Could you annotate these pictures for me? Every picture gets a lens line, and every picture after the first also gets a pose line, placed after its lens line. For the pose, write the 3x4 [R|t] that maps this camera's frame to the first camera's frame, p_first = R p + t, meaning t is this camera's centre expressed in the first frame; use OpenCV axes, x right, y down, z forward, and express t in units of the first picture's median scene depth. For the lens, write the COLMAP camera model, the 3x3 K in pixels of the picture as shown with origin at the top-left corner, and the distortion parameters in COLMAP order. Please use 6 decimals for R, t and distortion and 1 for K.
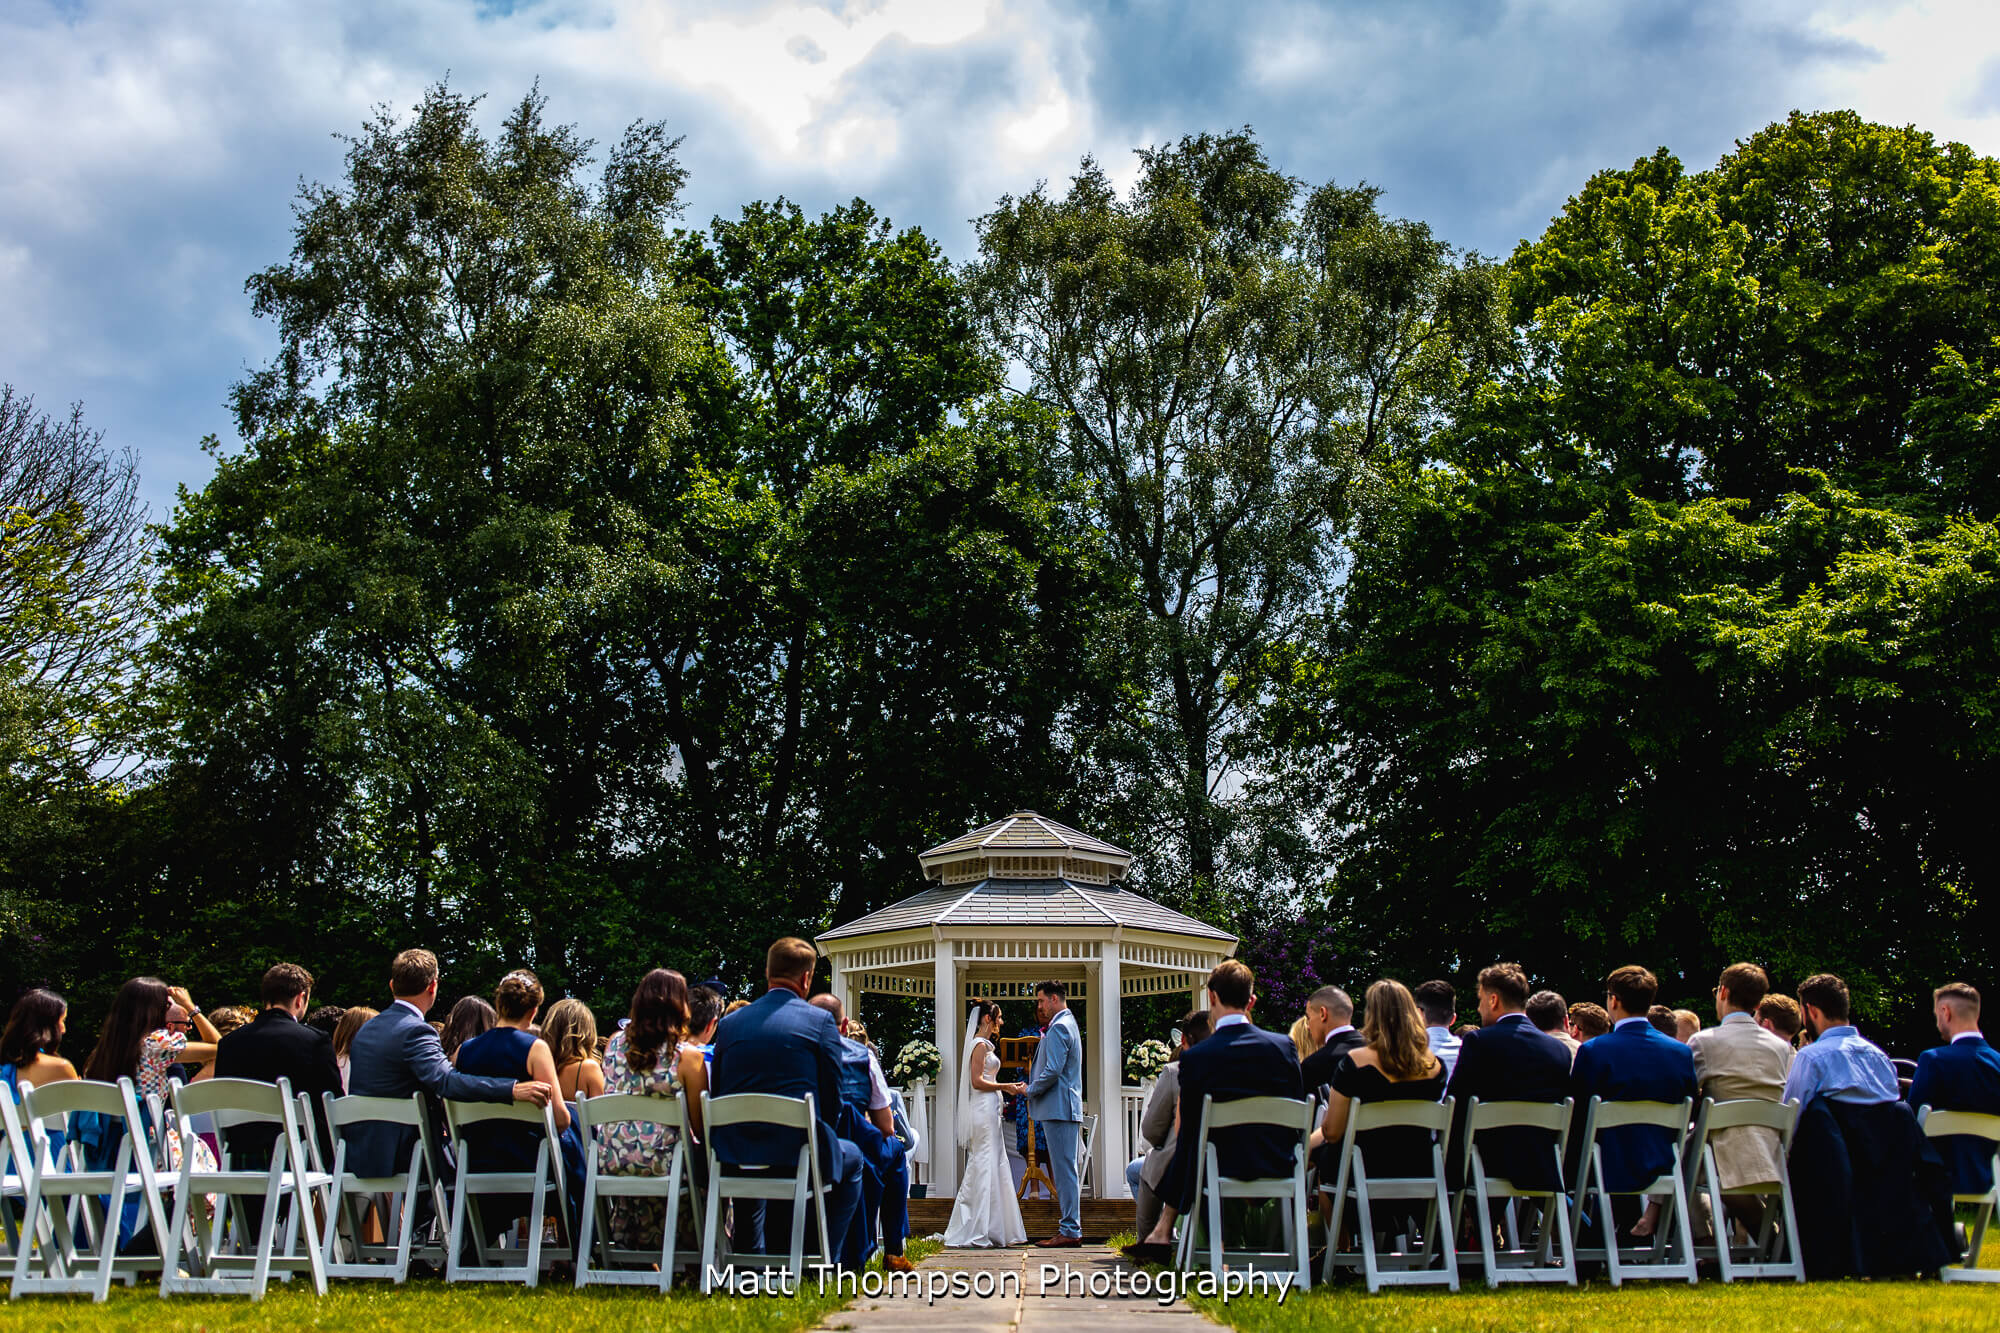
lens RADIAL K [[1869.4, 0, 1000.0], [0, 1869.4, 666.5], [0, 0, 1]] dist [-0.015960, -0.001868]
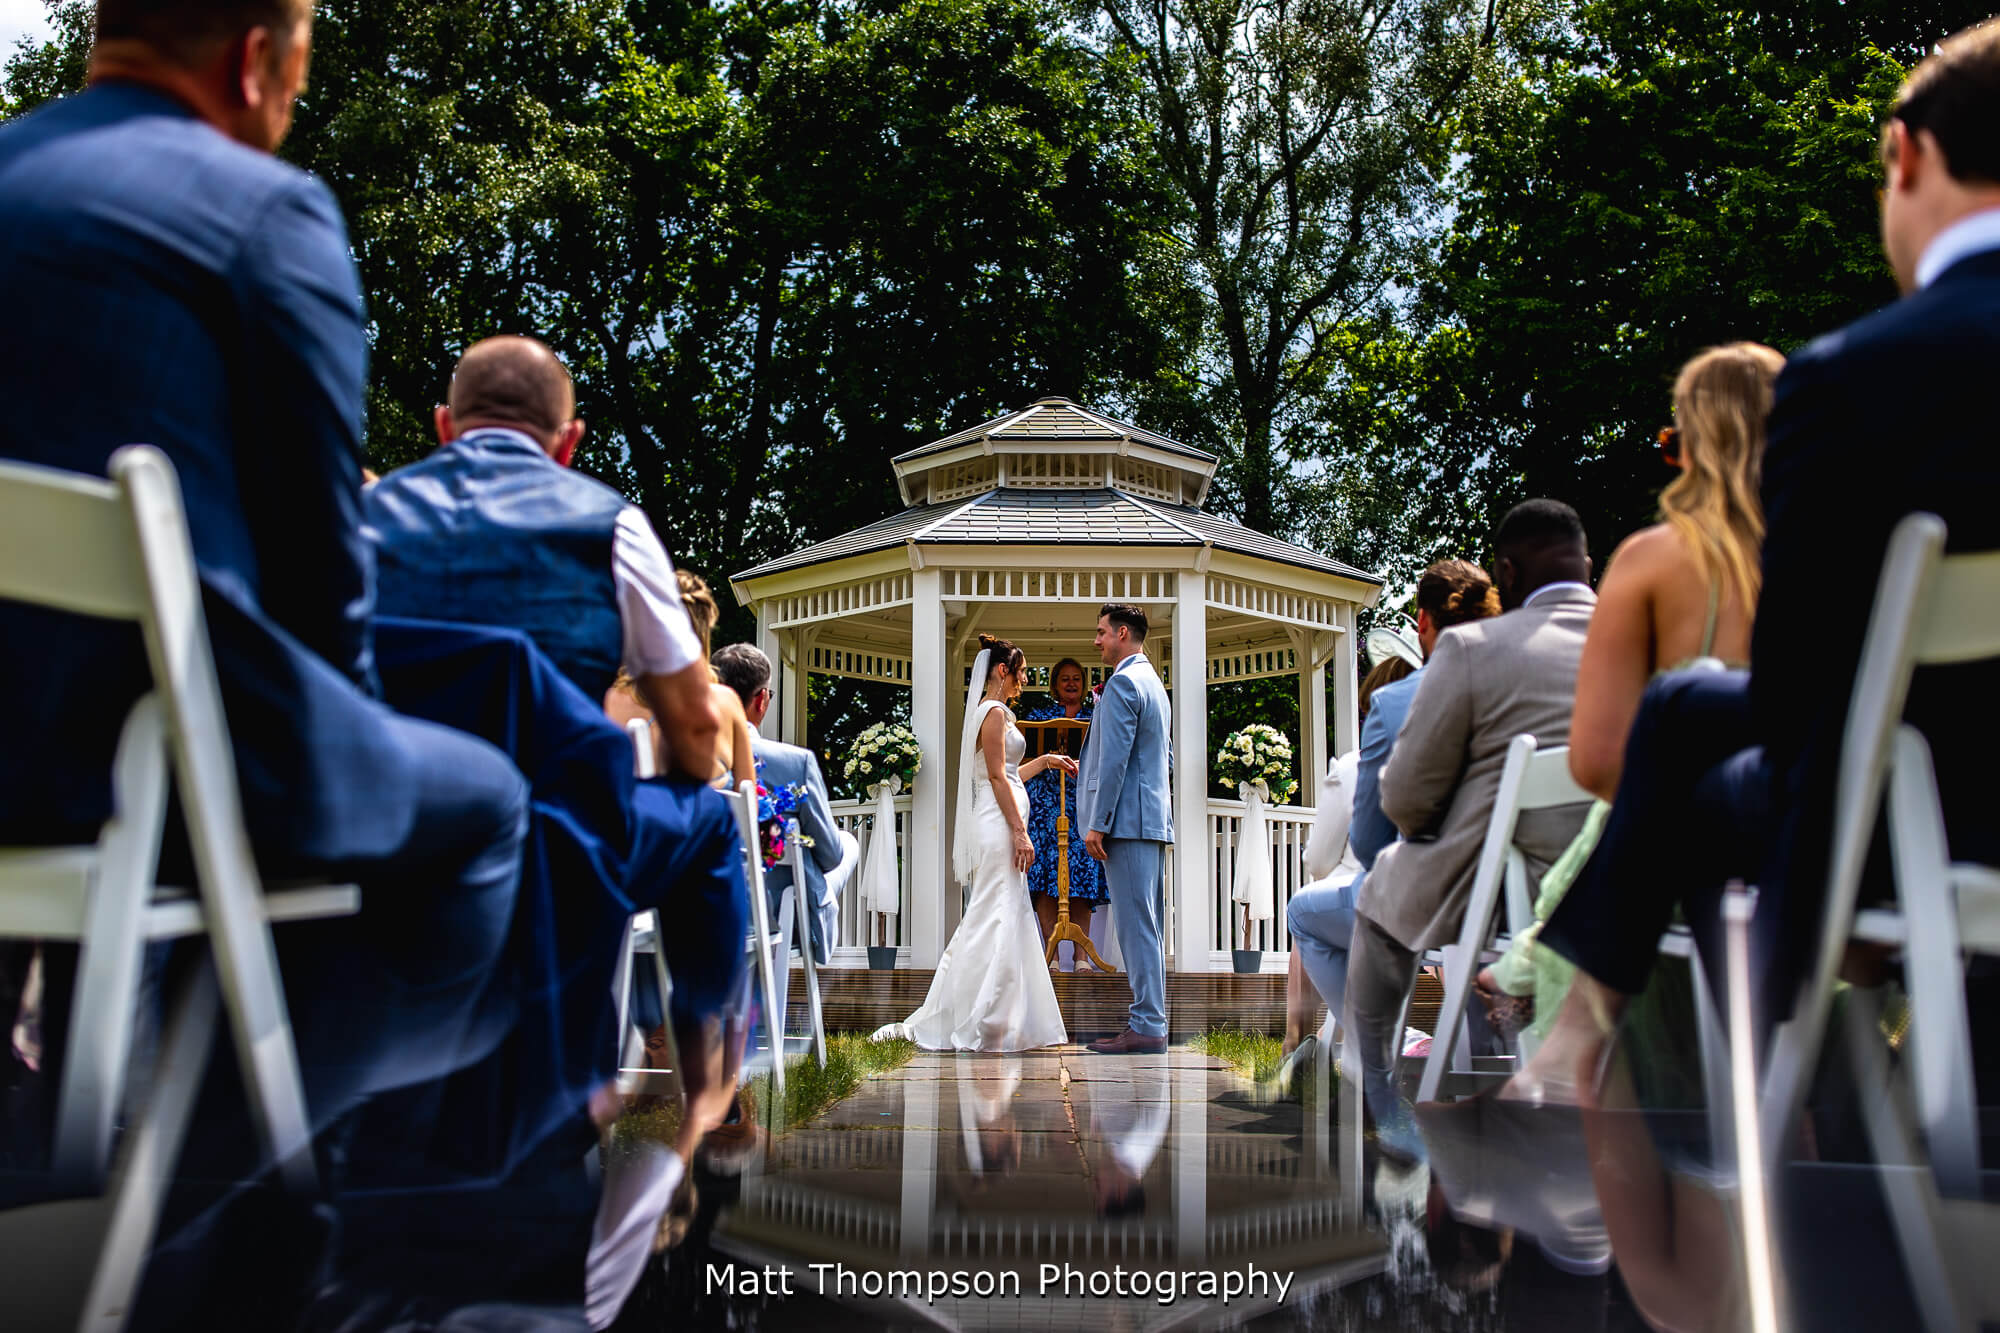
lens RADIAL K [[1869.4, 0, 1000.0], [0, 1869.4, 666.5], [0, 0, 1]] dist [-0.015960, -0.001868]
pose [[0.999954, 0.007669, -0.005775, -0.001338], [-0.006964, 0.993509, 0.113539, 0.107492], [0.006608, -0.113494, 0.993517, 0.371161]]
